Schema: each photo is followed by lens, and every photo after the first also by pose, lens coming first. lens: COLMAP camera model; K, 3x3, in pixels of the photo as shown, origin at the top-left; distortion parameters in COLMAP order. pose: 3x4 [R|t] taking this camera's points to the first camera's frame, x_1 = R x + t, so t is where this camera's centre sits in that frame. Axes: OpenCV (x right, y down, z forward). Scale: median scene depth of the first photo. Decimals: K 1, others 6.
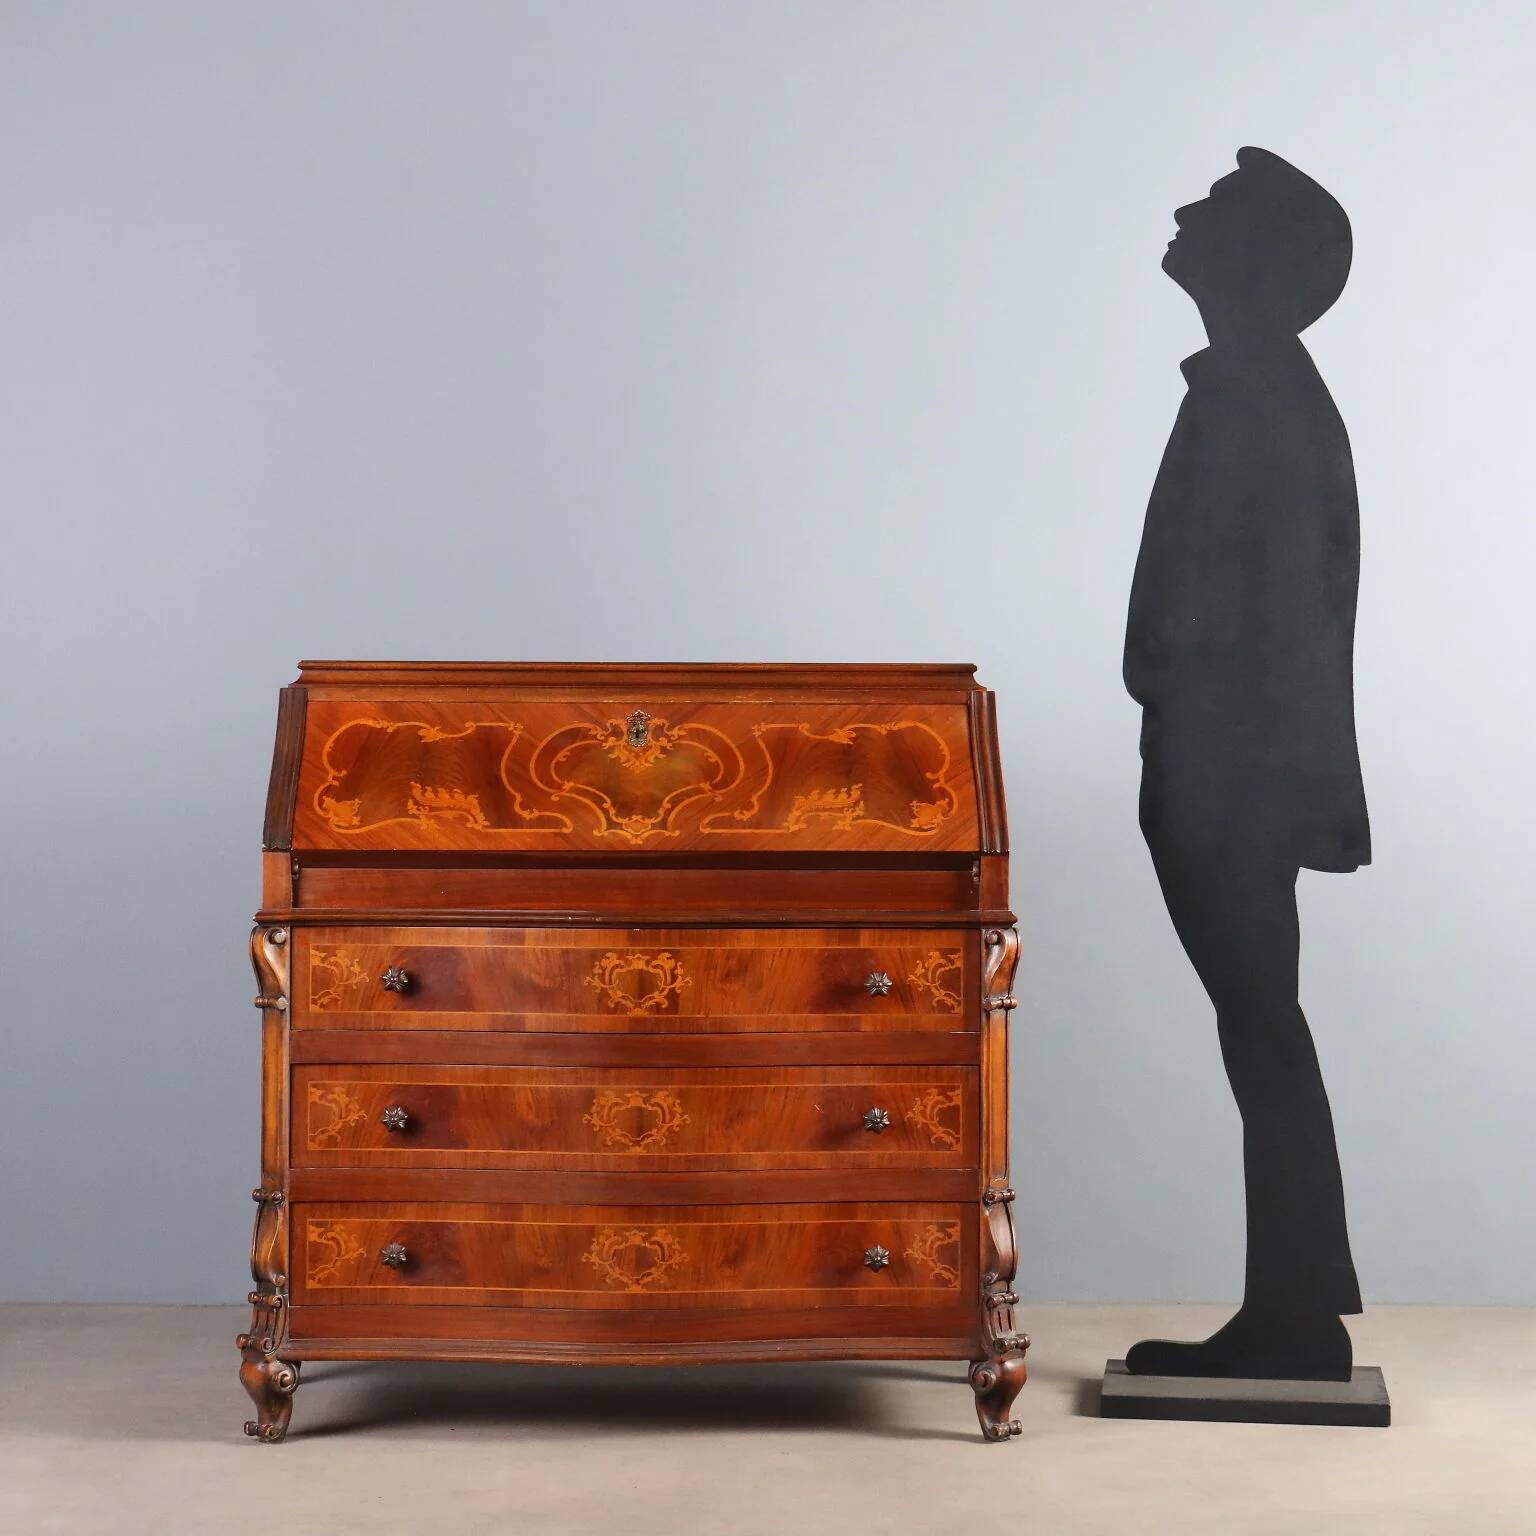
lens RADIAL K [[3137.7, 0, 766.4], [0, 3137.7, 781.4], [0, 0, 1]] dist [0.017514, 0.000000]
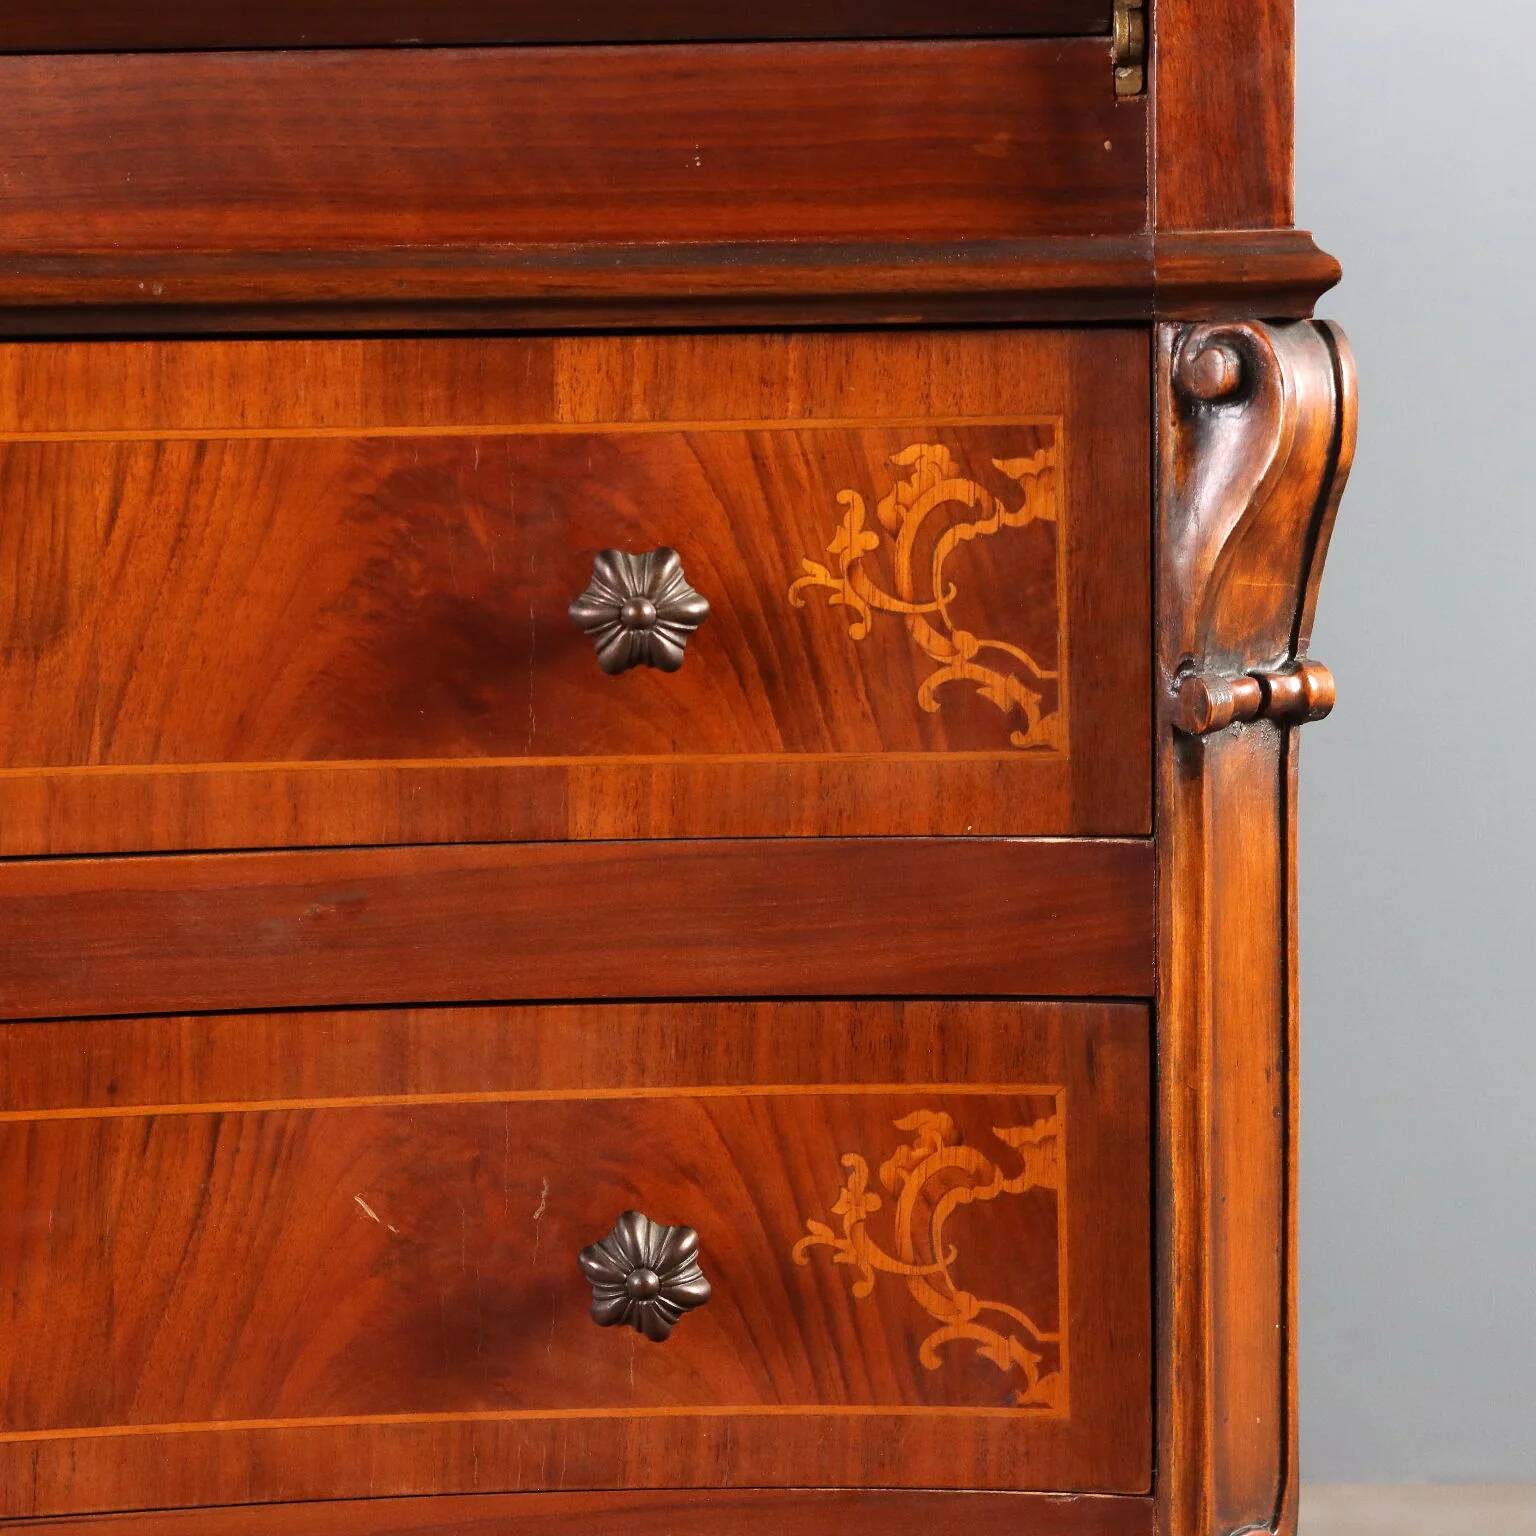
lens RADIAL K [[3137.7, 0, 773.5], [0, 3137.7, 760.3], [0, 0, 1]] dist [0.017514, 0.000000]
pose [[0.998068, -0.012356, -0.060895, 0.055967], [0.018003, 0.995496, 0.093083, 0.055539], [0.059471, -0.093999, 0.993794, 0.796983]]
